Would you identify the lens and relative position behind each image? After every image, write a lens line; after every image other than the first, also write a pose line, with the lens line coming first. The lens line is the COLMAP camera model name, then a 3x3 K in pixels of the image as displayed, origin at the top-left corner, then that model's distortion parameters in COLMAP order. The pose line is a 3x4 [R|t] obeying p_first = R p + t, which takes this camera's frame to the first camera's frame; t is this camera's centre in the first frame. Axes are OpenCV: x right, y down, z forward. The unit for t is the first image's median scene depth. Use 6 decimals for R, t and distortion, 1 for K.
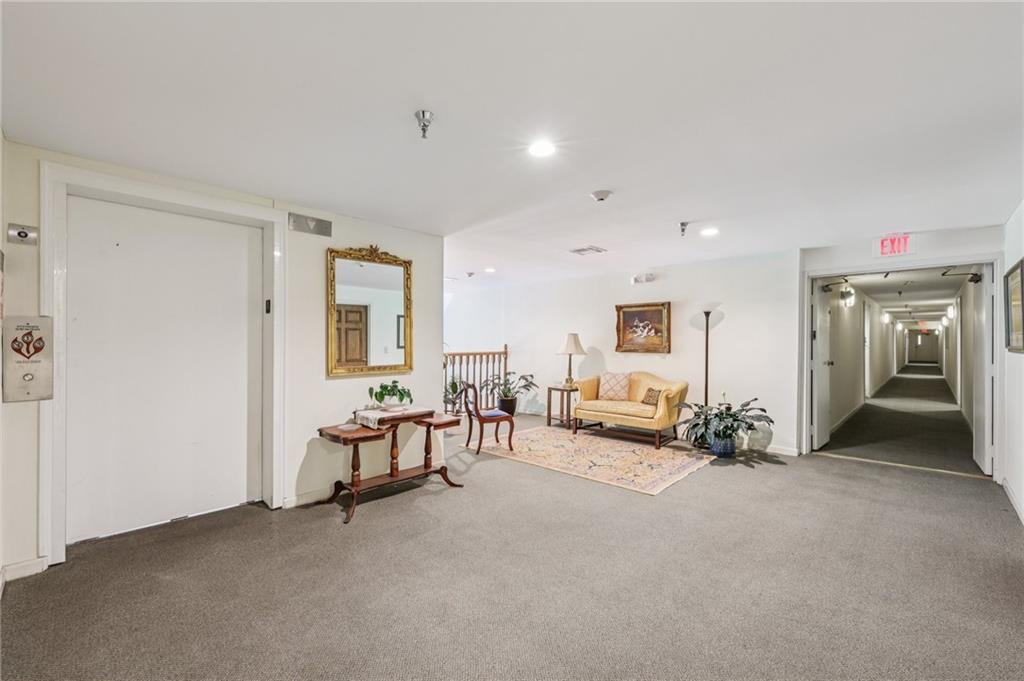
lens RADIAL K [[432.1, 0, 509.0], [0, 432.1, 348.9], [0, 0, 1]] dist [0.000619, 0.000004]
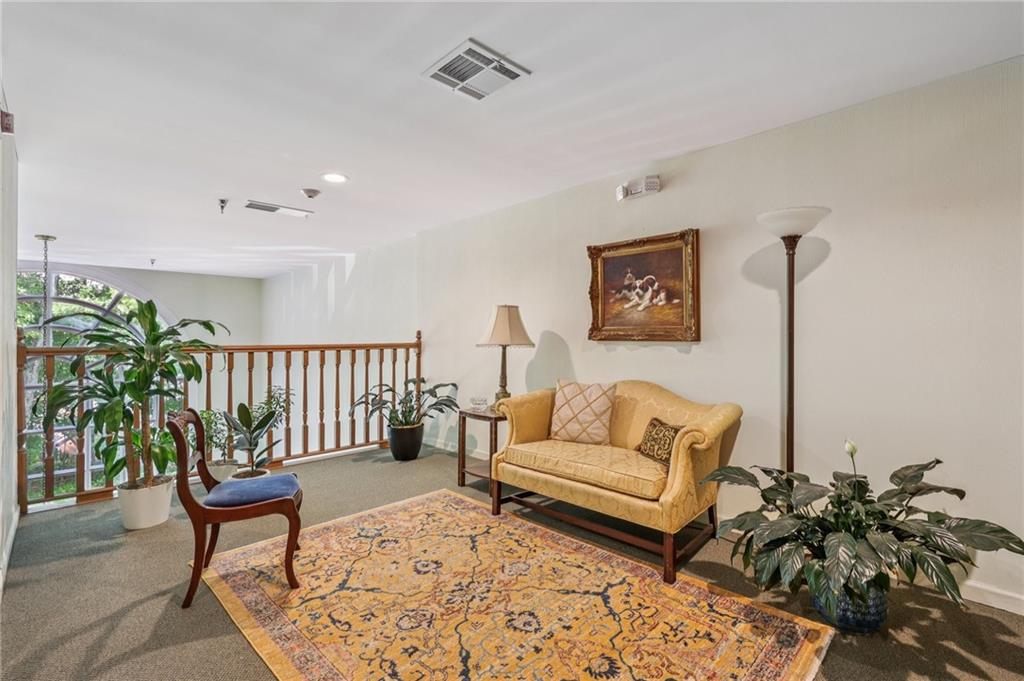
lens RADIAL K [[468.9, 0, 512.0], [0, 468.9, 340.5], [0, 0, 1]] dist [0.000660, 0.000193]
pose [[0.999581, -0.004964, -0.028530, 0.181440], [0.004700, 0.999945, -0.009345, 0.012209], [0.028575, 0.009207, 0.999549, 0.479014]]
